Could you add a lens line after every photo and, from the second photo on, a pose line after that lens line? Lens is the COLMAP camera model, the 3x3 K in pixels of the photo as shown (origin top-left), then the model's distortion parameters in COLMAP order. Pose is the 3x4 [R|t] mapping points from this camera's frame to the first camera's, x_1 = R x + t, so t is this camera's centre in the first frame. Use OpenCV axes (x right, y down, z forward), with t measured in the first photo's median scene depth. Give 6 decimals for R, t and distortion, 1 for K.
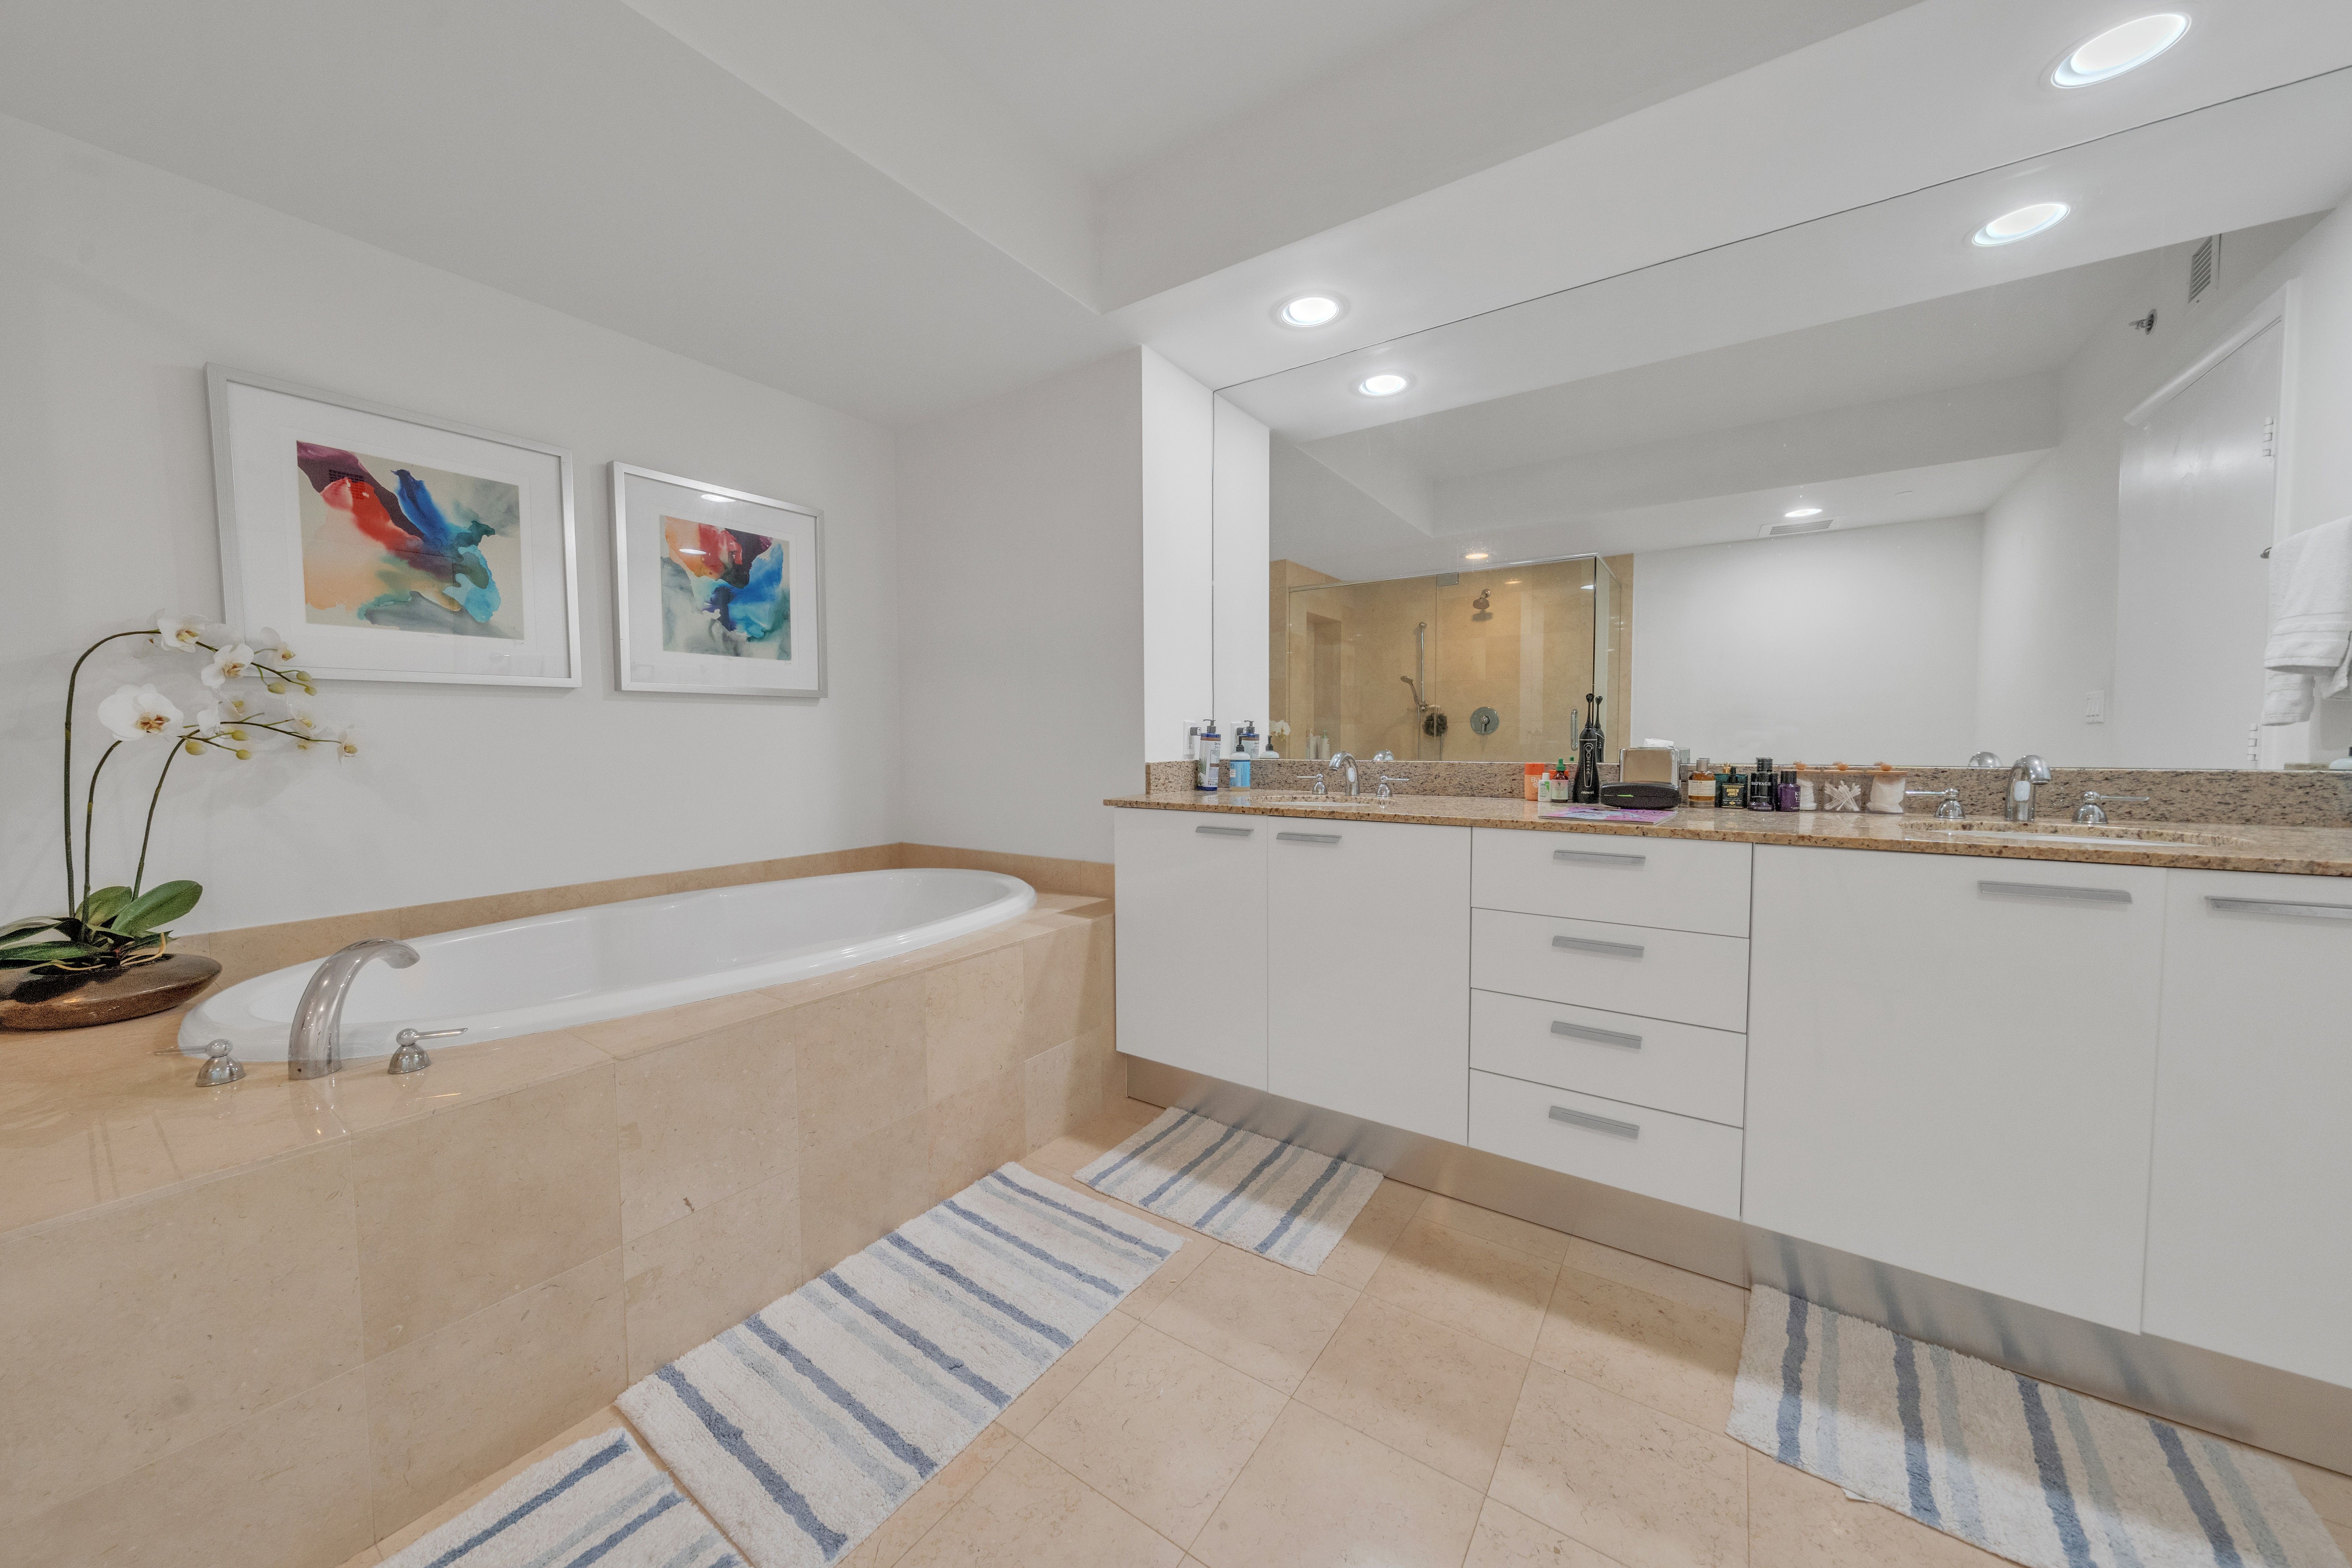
lens RADIAL K [[803.3, 0, 1176.0], [0, 803.3, 784.0], [0, 0, 1]] dist [-0.008472, -0.000016]
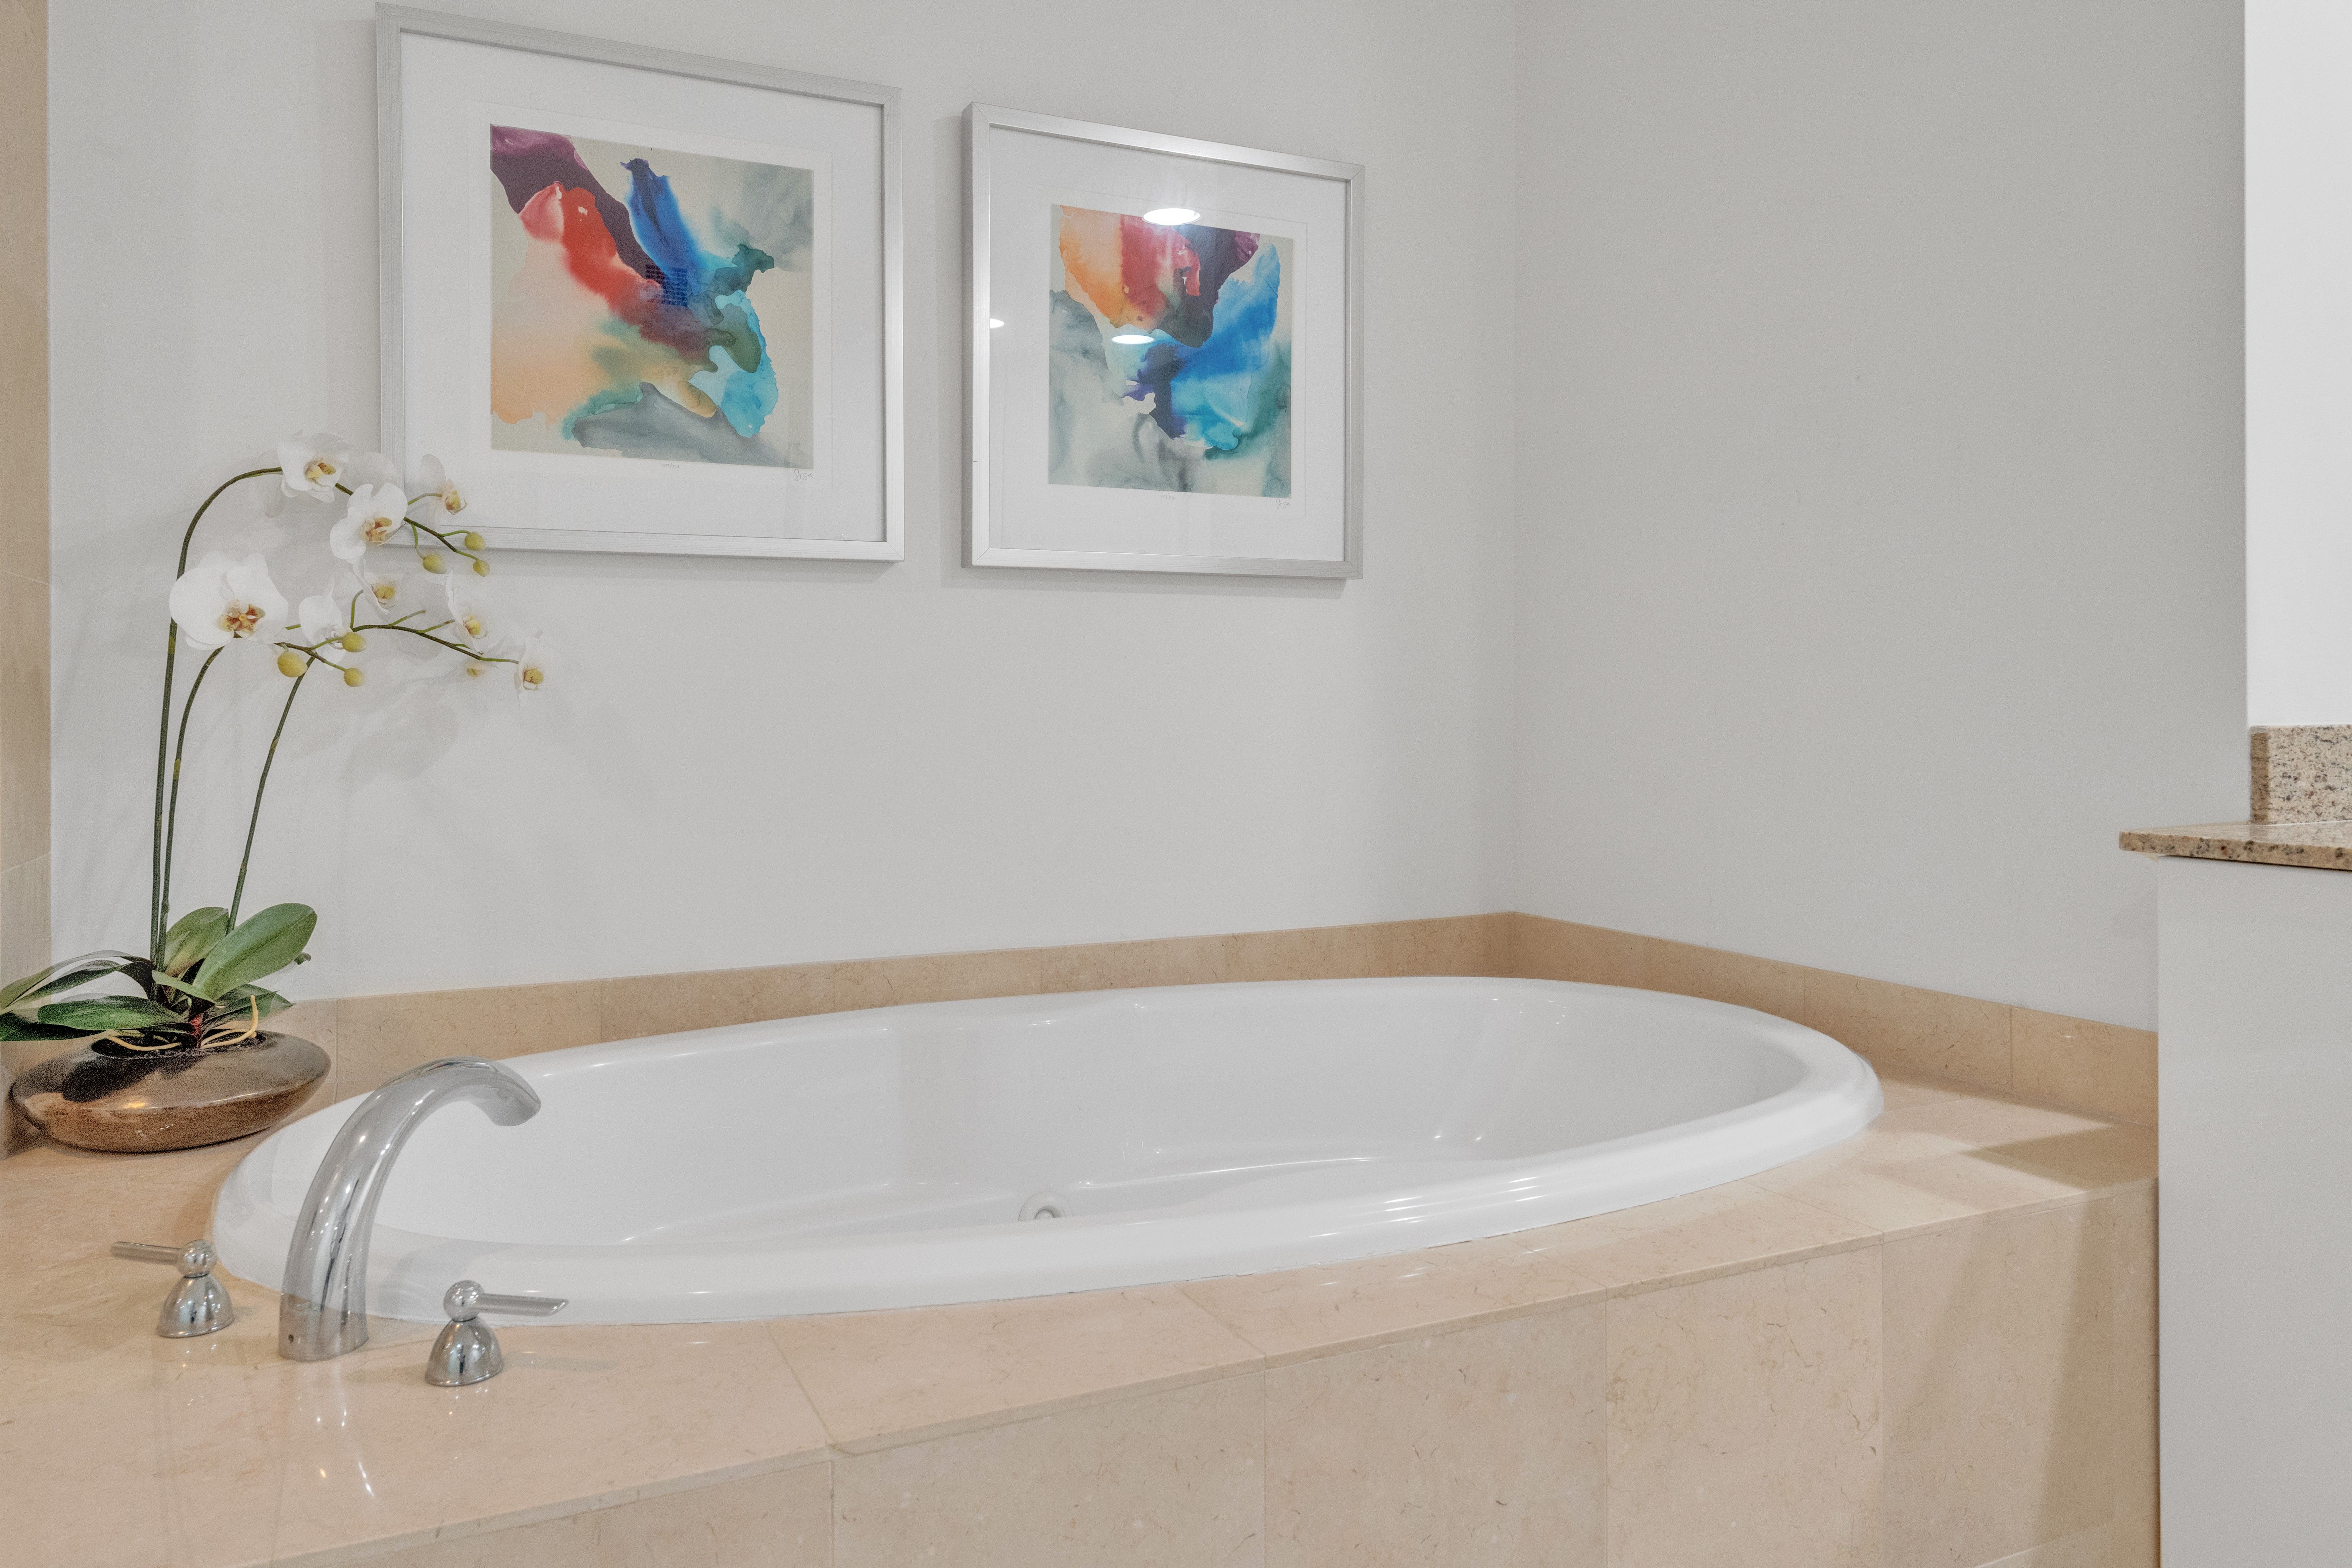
lens RADIAL K [[1545.6, 0, 1166.4], [0, 1545.6, 712.1], [0, 0, 1]] dist [0.000676, 0.000580]
pose [[0.863535, 0.003316, -0.504279, -0.130165], [-0.030903, 0.998447, -0.046354, 0.013829], [0.503342, 0.055613, 0.862296, 0.285531]]
